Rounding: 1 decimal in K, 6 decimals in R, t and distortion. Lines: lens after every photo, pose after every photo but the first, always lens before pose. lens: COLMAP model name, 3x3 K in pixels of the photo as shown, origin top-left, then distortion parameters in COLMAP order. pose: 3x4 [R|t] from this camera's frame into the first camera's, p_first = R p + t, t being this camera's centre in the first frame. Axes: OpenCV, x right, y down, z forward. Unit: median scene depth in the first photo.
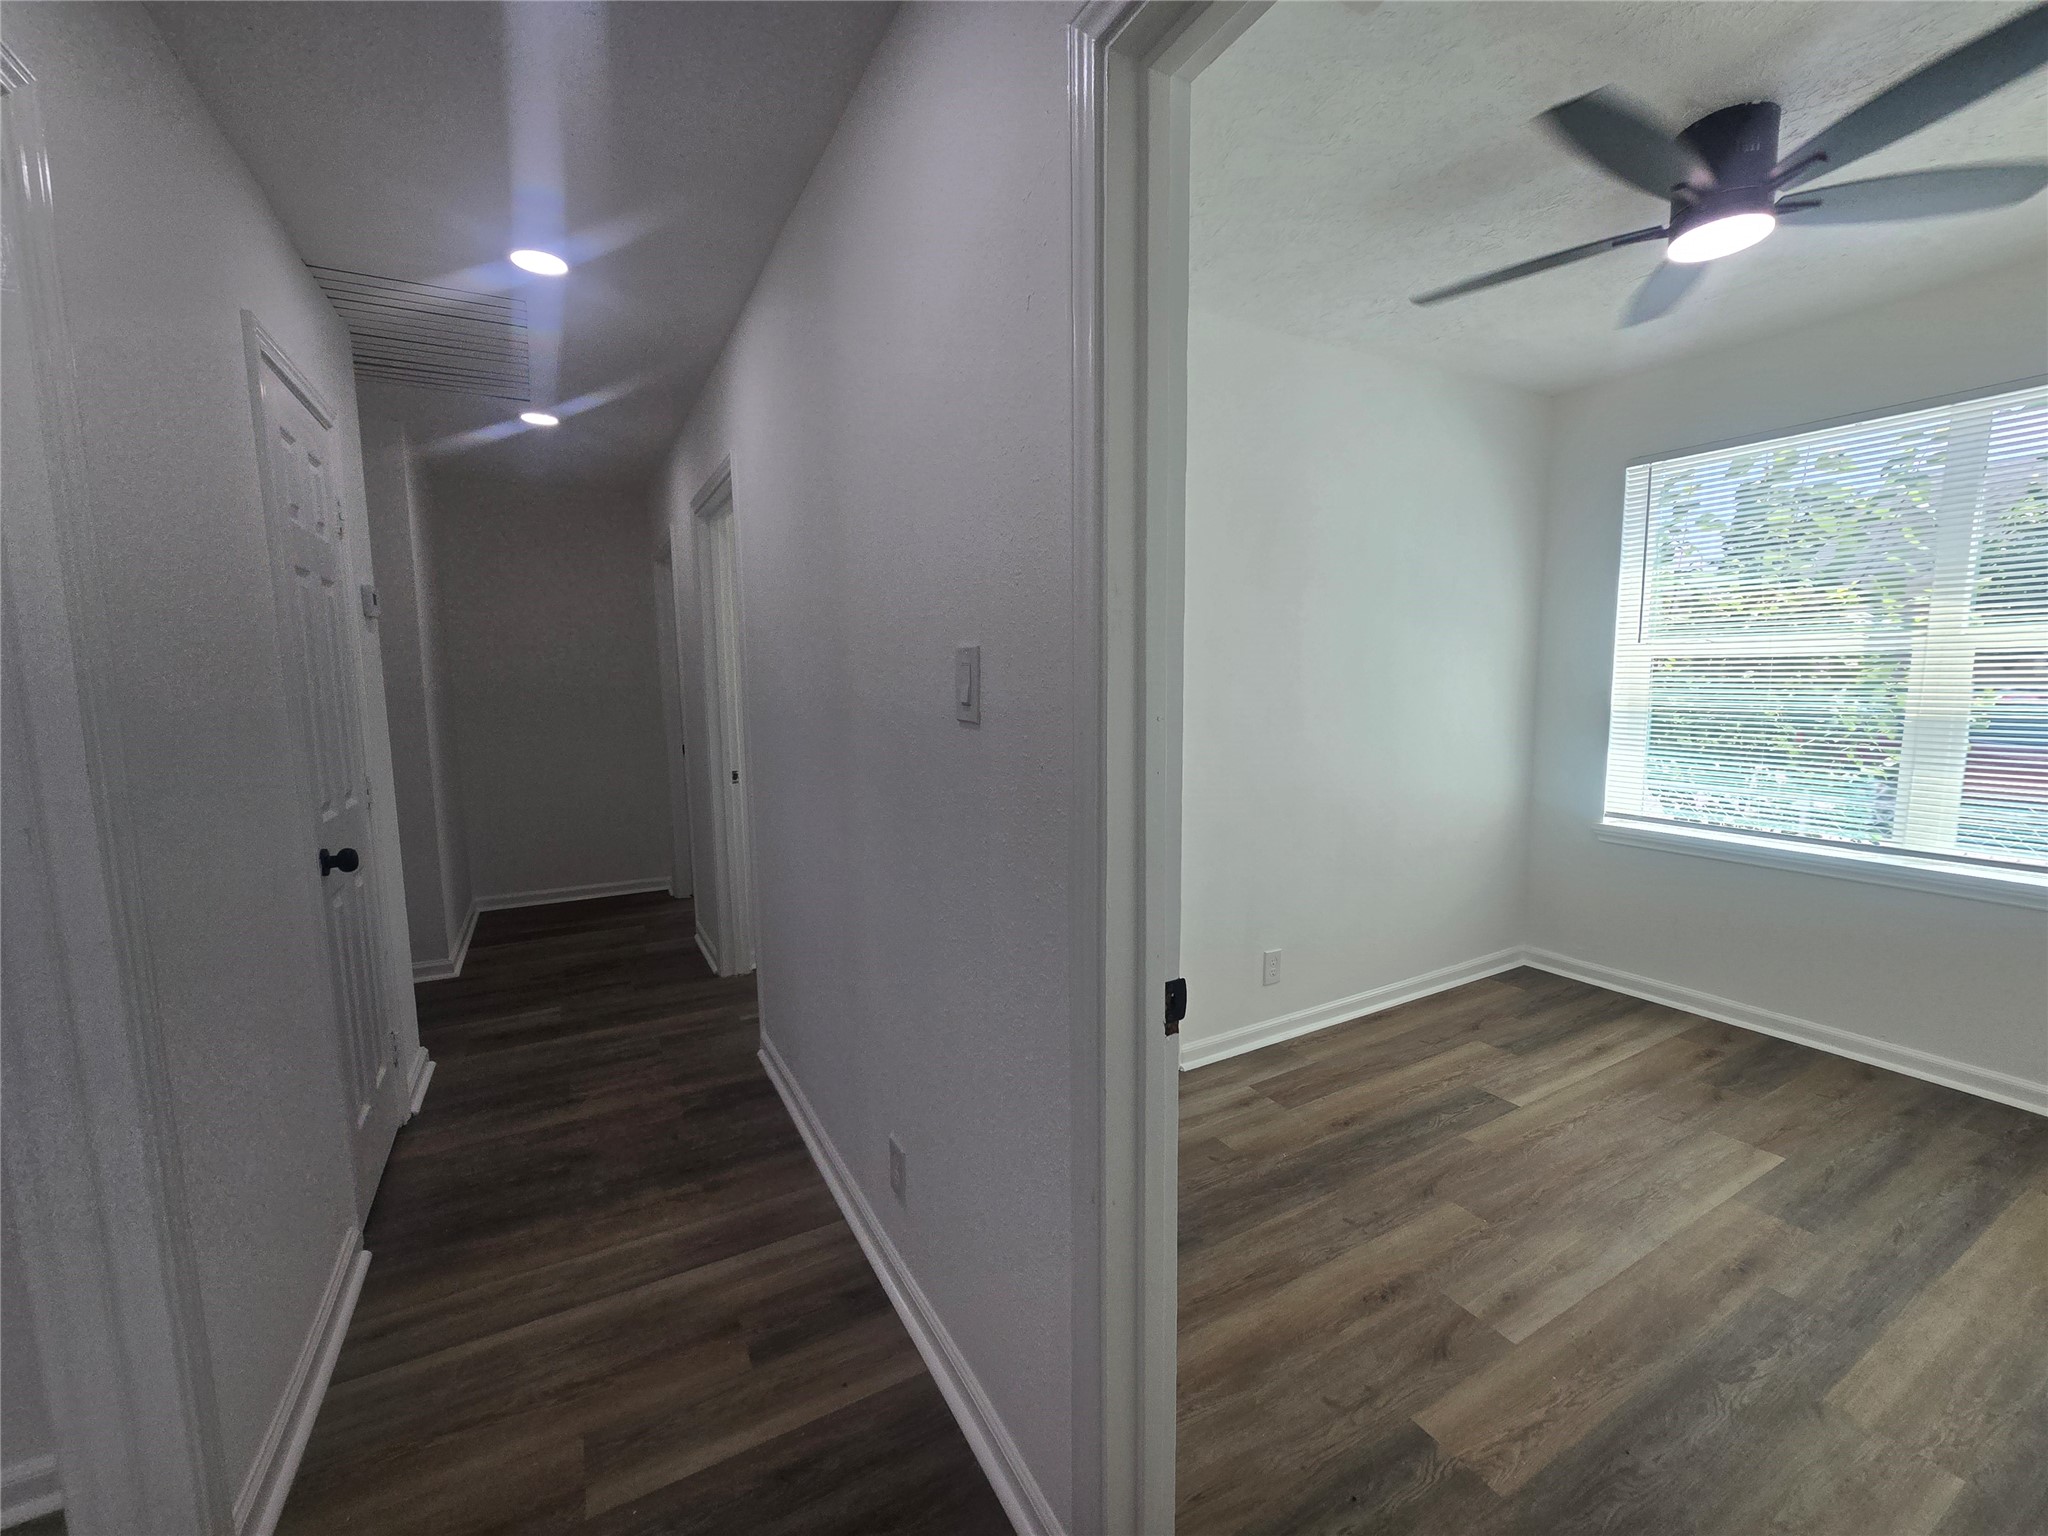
lens RADIAL K [[839.7, 0, 1035.0], [0, 839.7, 780.2], [0, 0, 1]] dist [-0.003562, 0.000553]
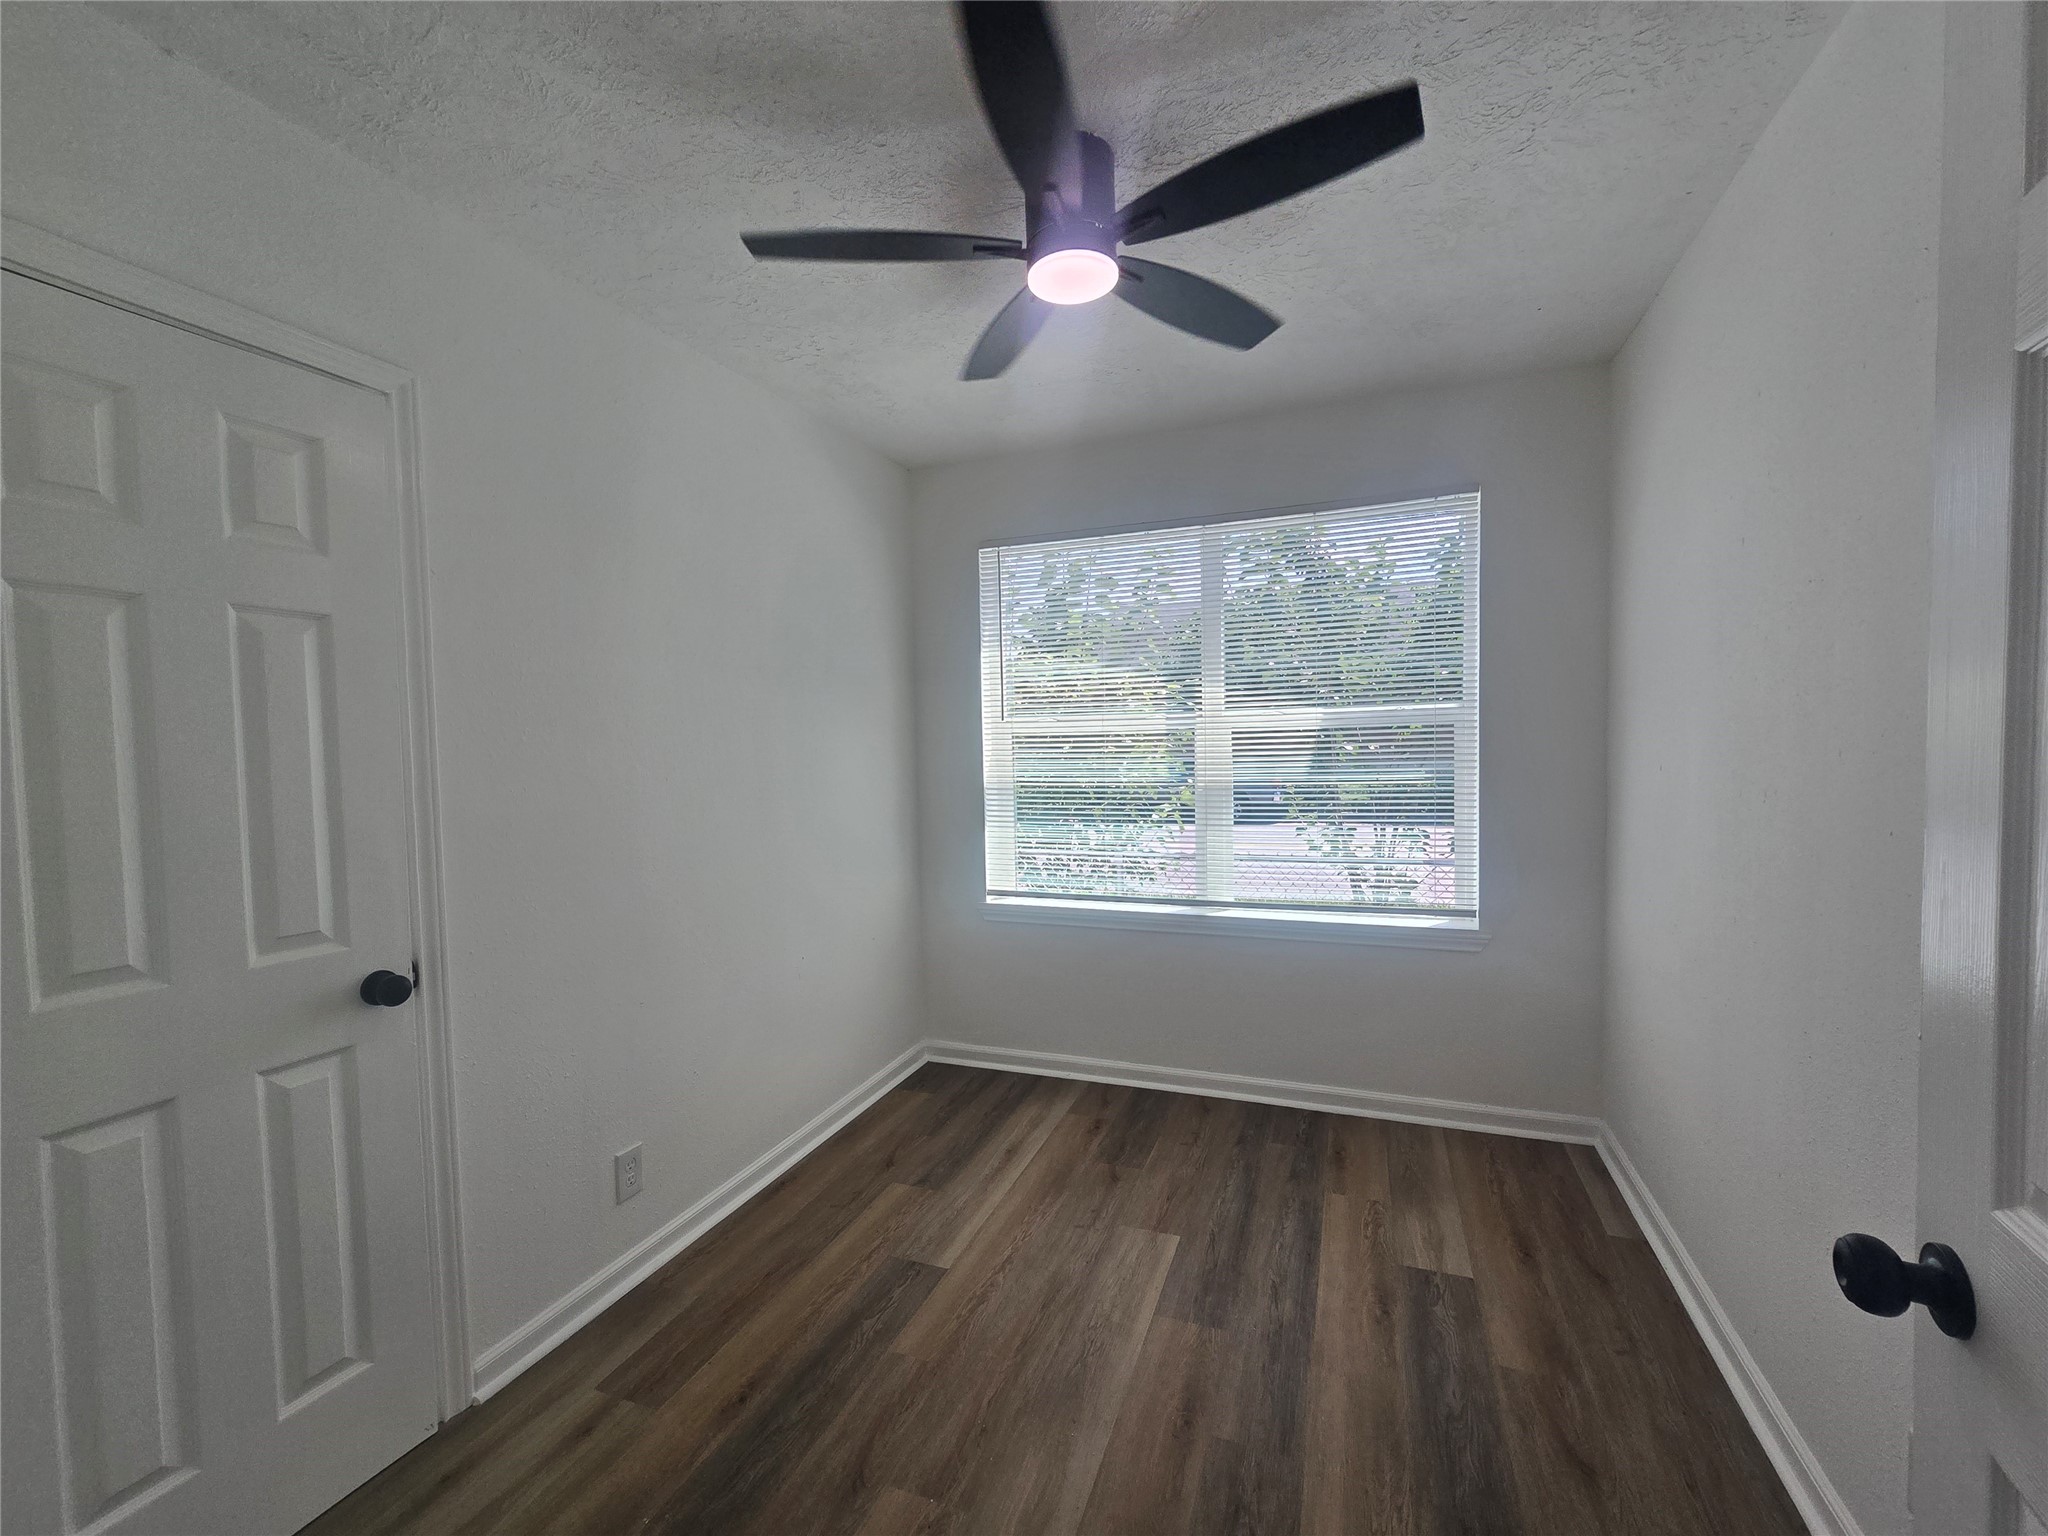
lens RADIAL K [[839.7, 0, 1018.4], [0, 839.7, 773.8], [0, 0, 1]] dist [-0.003562, 0.000553]
pose [[0.781476, -0.026223, 0.623384, 0.117734], [0.088000, 0.993761, -0.068514, -0.033863], [-0.617699, 0.108400, 0.778908, 0.235826]]
